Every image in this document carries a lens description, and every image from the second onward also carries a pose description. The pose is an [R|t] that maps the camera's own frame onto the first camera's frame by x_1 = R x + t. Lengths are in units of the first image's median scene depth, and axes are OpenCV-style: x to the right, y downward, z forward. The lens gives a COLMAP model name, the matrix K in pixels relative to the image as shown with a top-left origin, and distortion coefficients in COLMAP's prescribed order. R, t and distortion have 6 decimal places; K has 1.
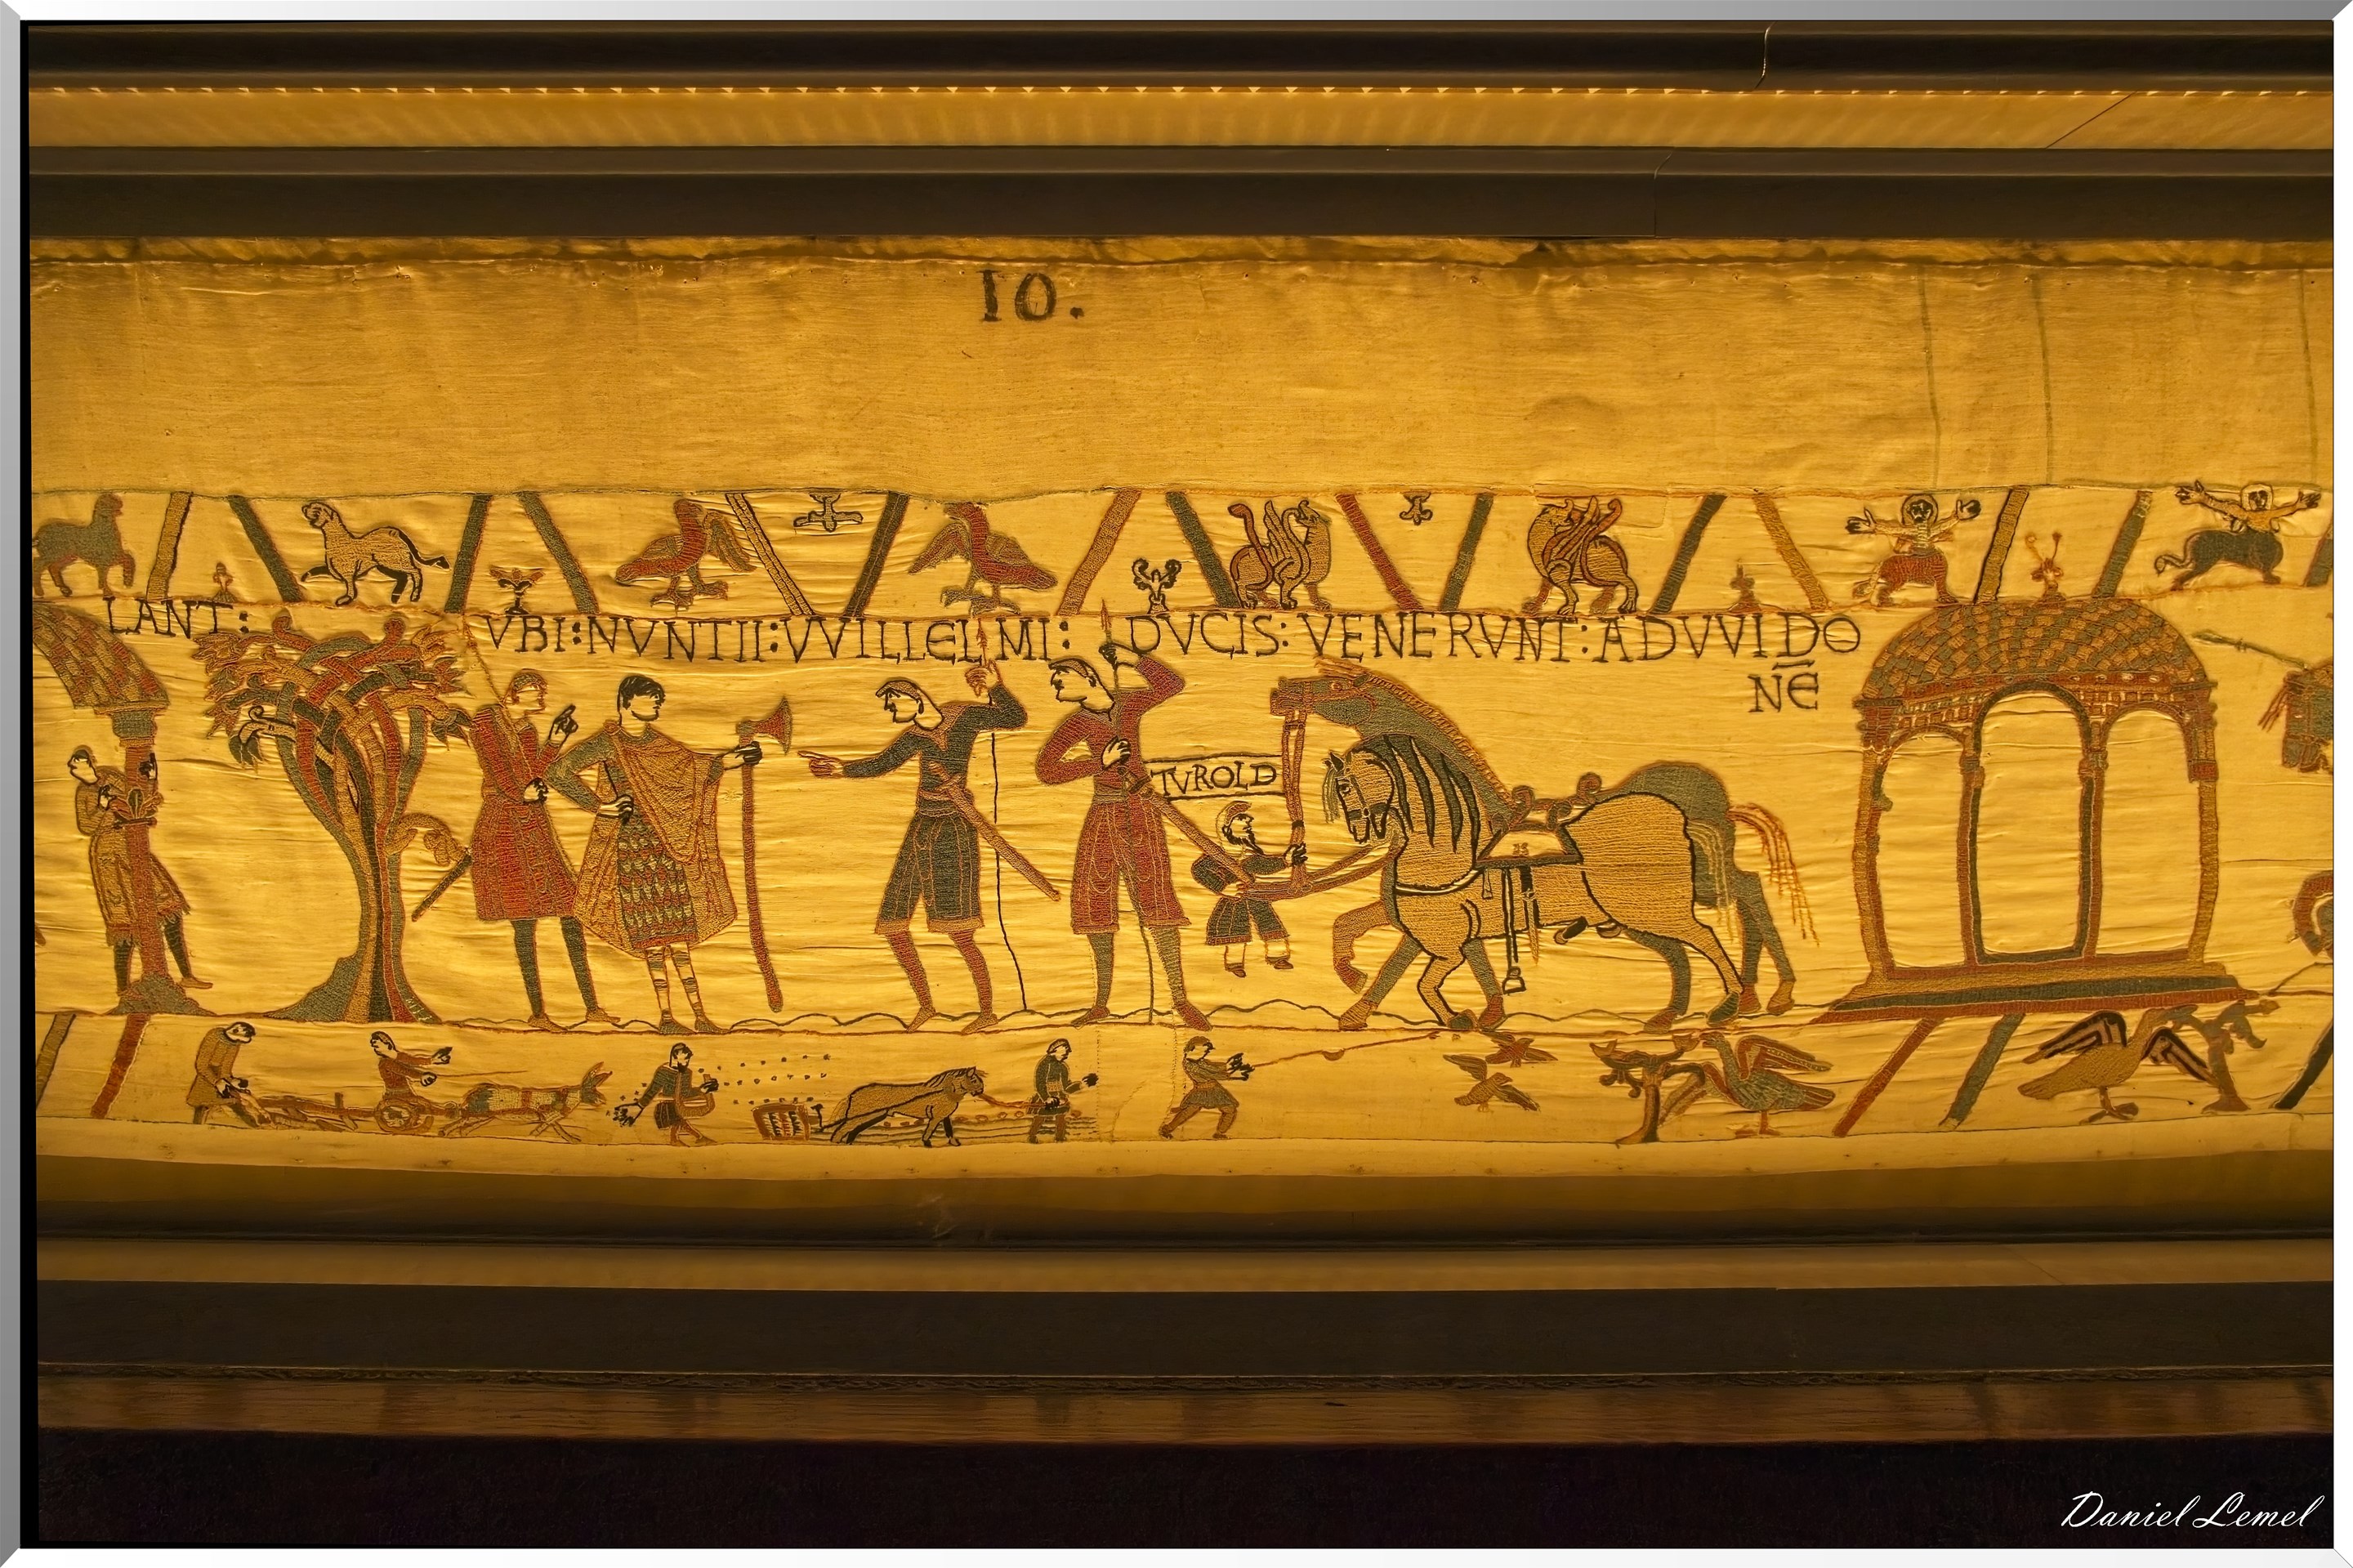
lens RADIAL K [[1696.8, 0, 1176.5], [0, 1696.8, 792.7], [0, 0, 1]] dist [0.009979, -0.014079]
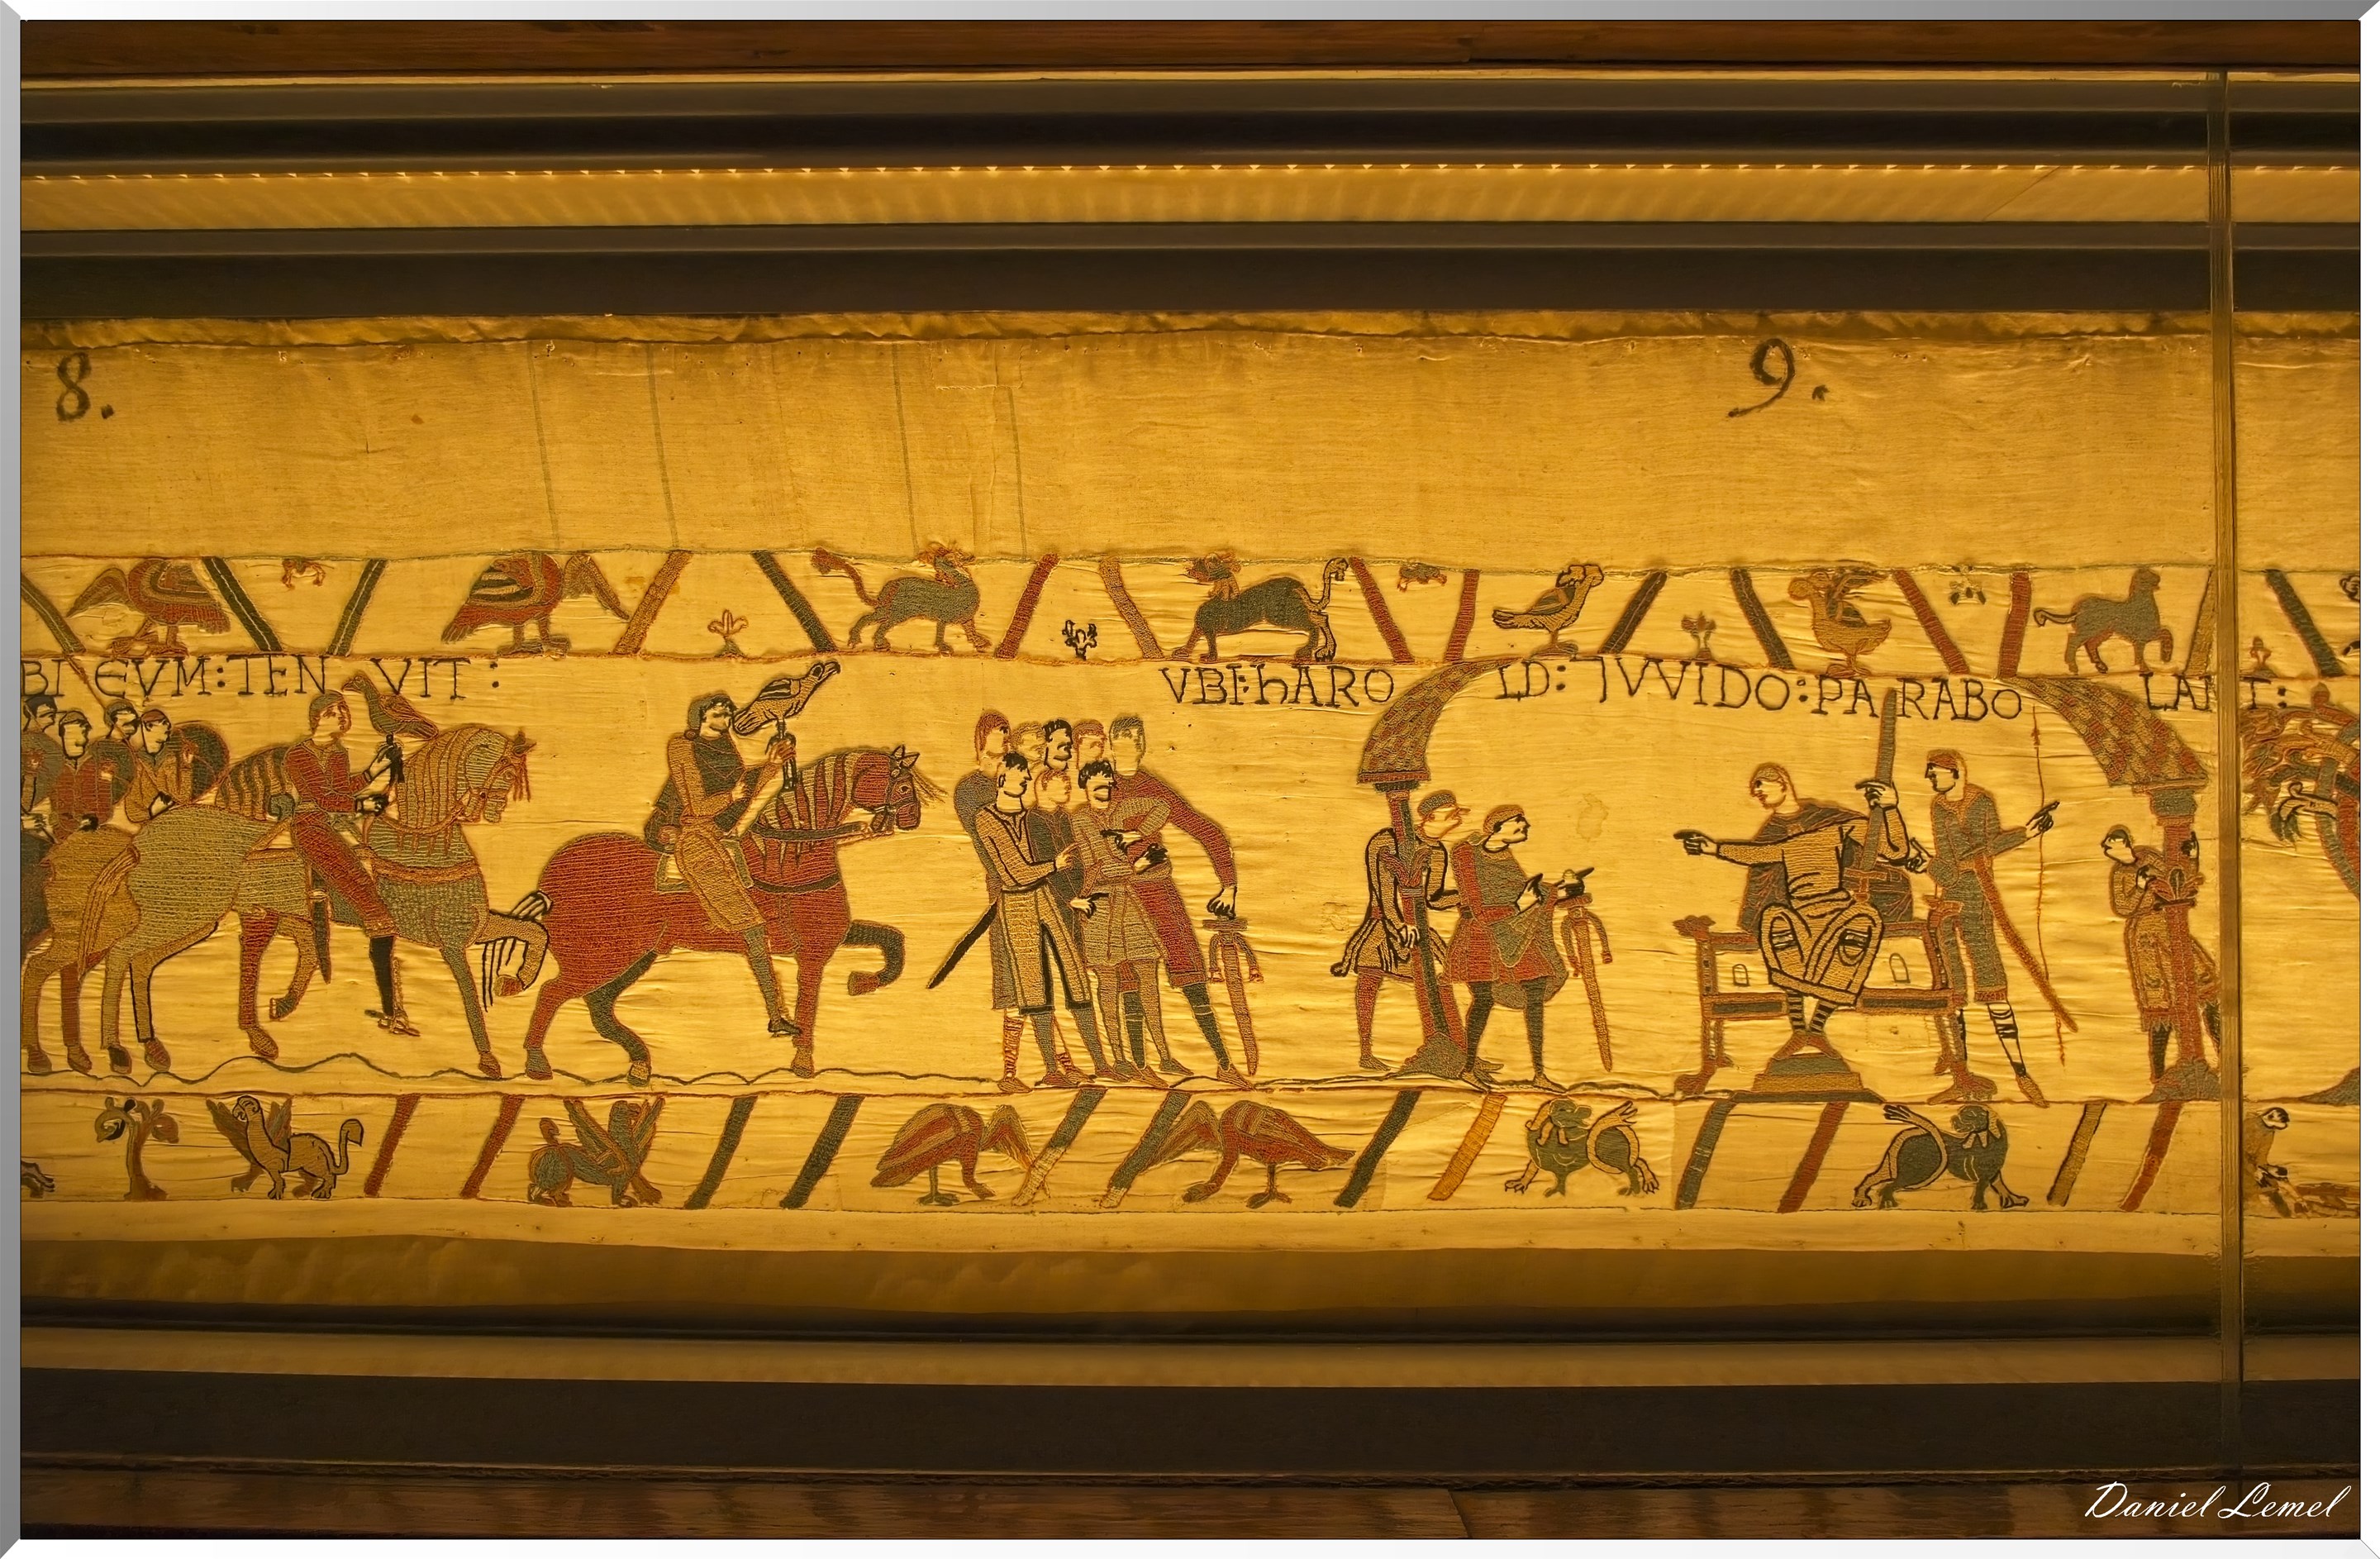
lens RADIAL K [[1712.5, 0, 1189.8], [0, 1712.5, 778.7], [0, 0, 1]] dist [-0.018922, 0.004184]
pose [[0.999589, -0.013704, 0.025184, -1.201801], [0.014921, 0.998699, -0.048772, -0.014692], [-0.024483, 0.049127, 0.998492, 0.036864]]
